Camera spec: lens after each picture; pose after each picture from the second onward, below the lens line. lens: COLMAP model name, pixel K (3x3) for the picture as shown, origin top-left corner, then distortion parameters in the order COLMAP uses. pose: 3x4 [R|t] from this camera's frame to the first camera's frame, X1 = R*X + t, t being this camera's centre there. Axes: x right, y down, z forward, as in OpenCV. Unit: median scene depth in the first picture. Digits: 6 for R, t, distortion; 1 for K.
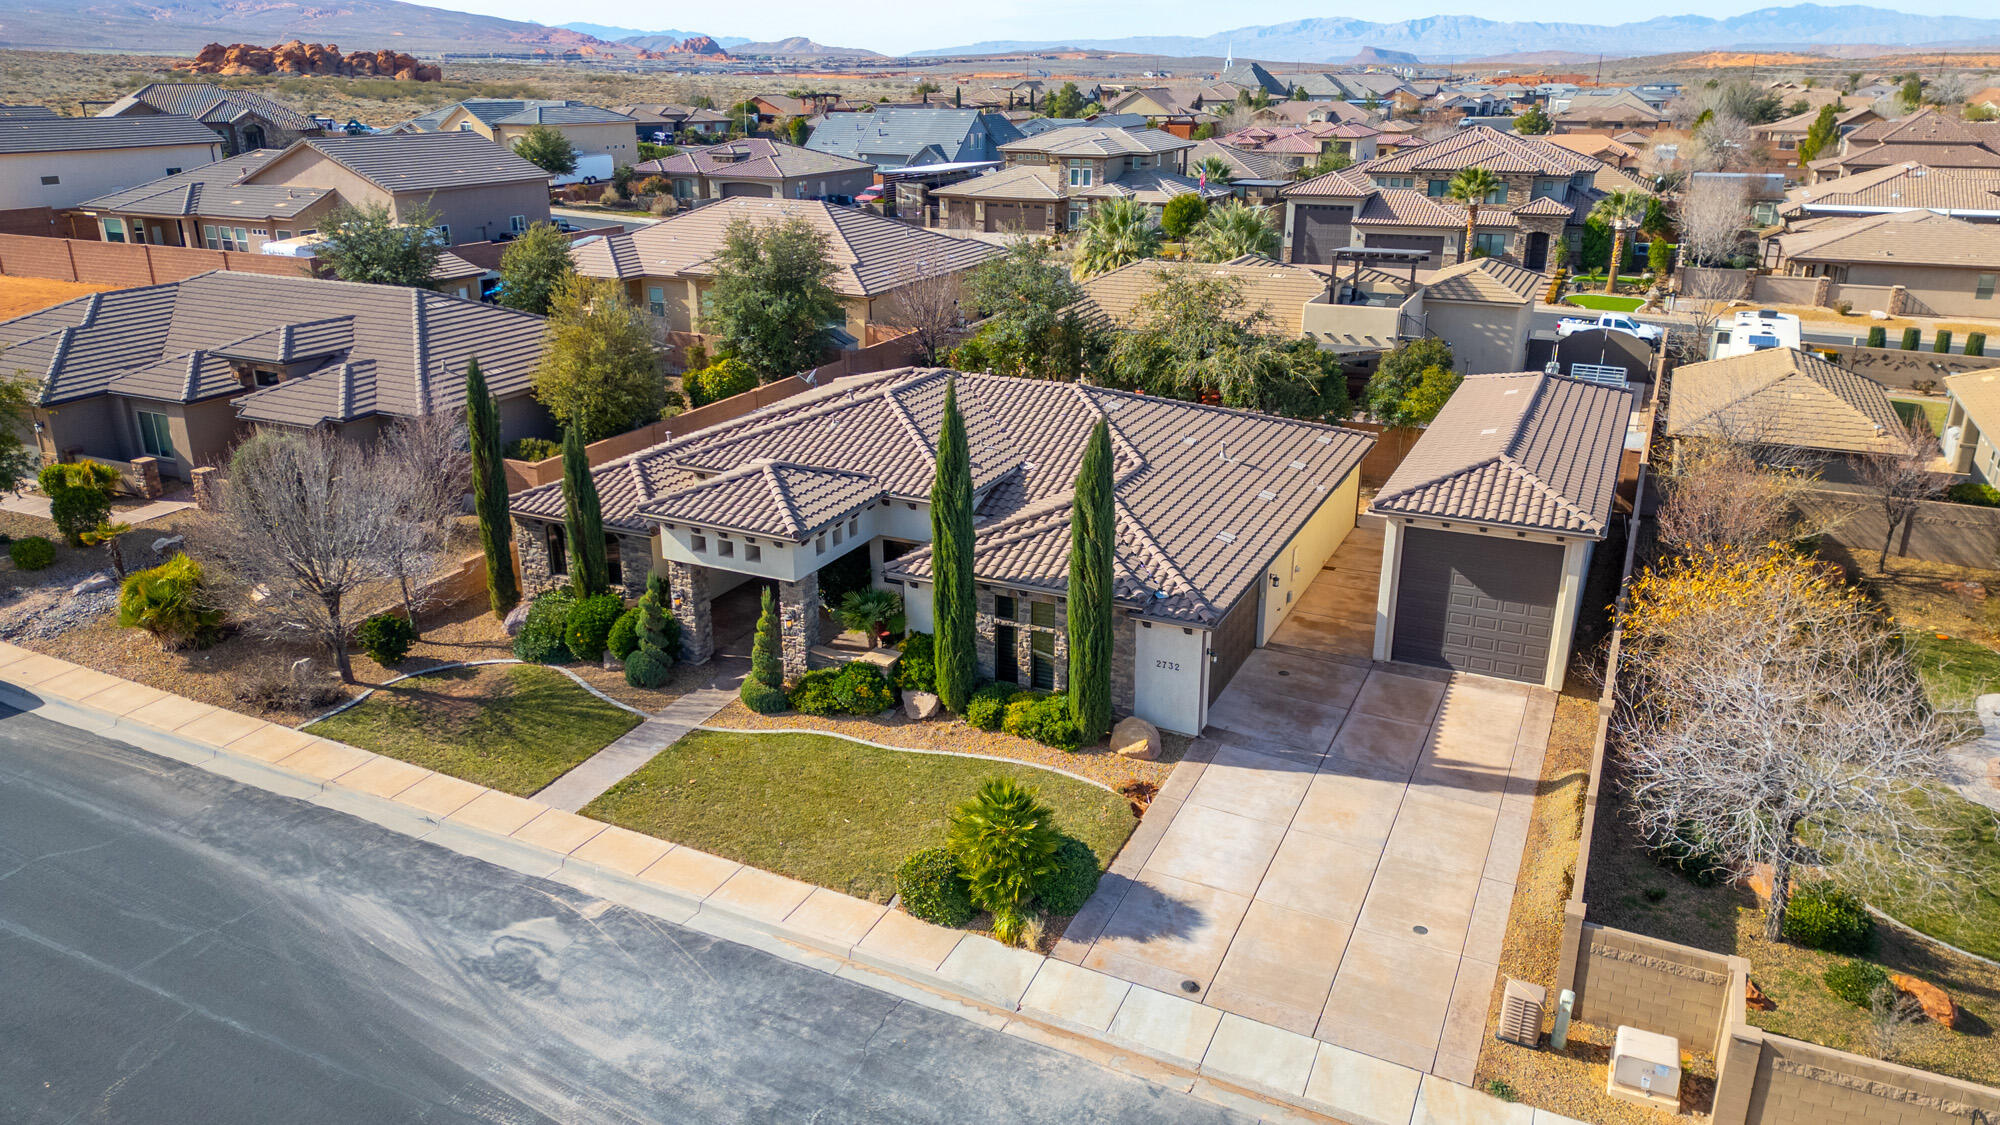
lens RADIAL K [[1411.4, 0, 978.5], [0, 1411.4, 553.9], [0, 0, 1]] dist [0.105434, -0.107783]
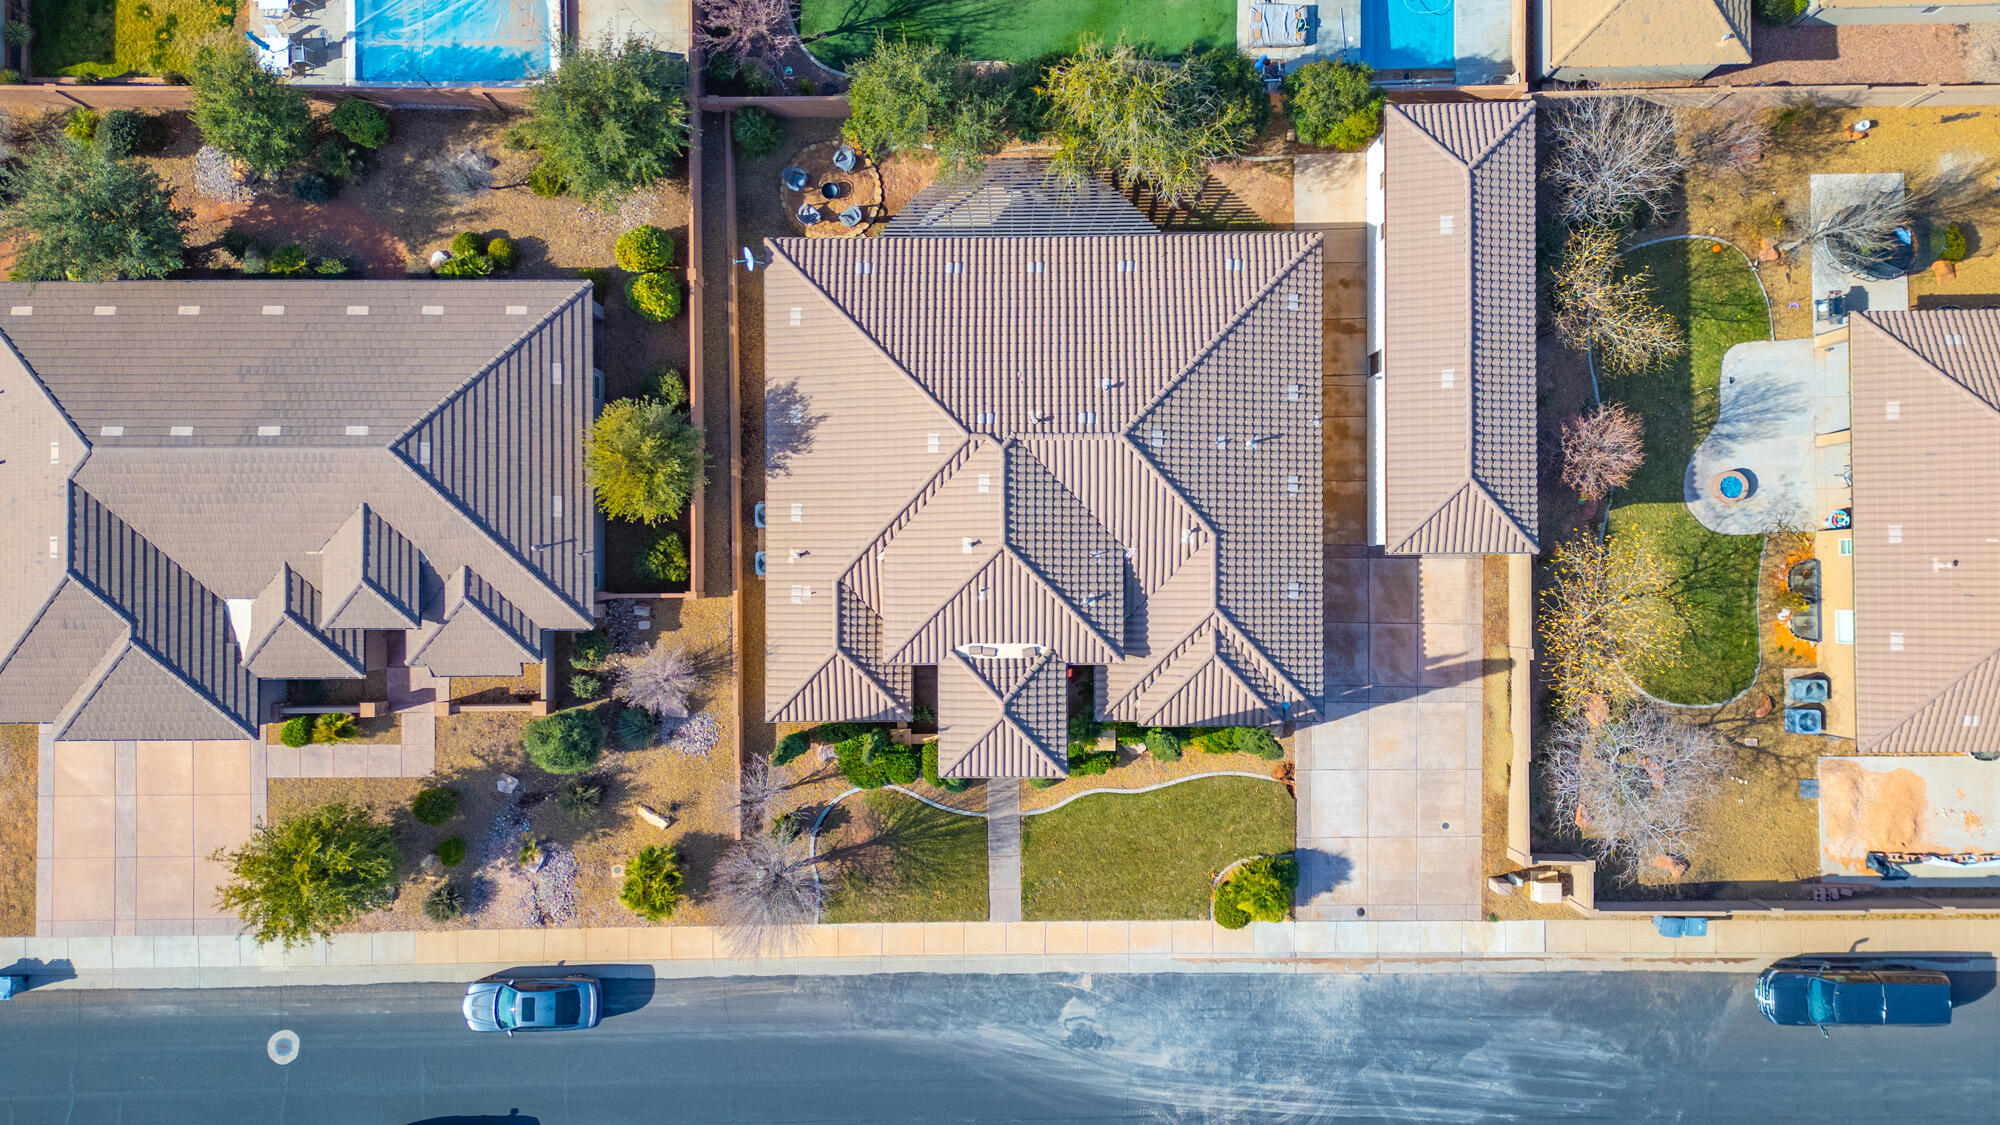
lens RADIAL K [[1411.4, 0, 978.5], [0, 1411.4, 553.9], [0, 0, 1]] dist [0.105434, -0.107783]
pose [[0.899706, -0.436338, -0.011741, -0.089315], [0.158222, 0.300939, 0.940426, -1.534754], [-0.406810, -0.847965, 0.339795, 0.706408]]
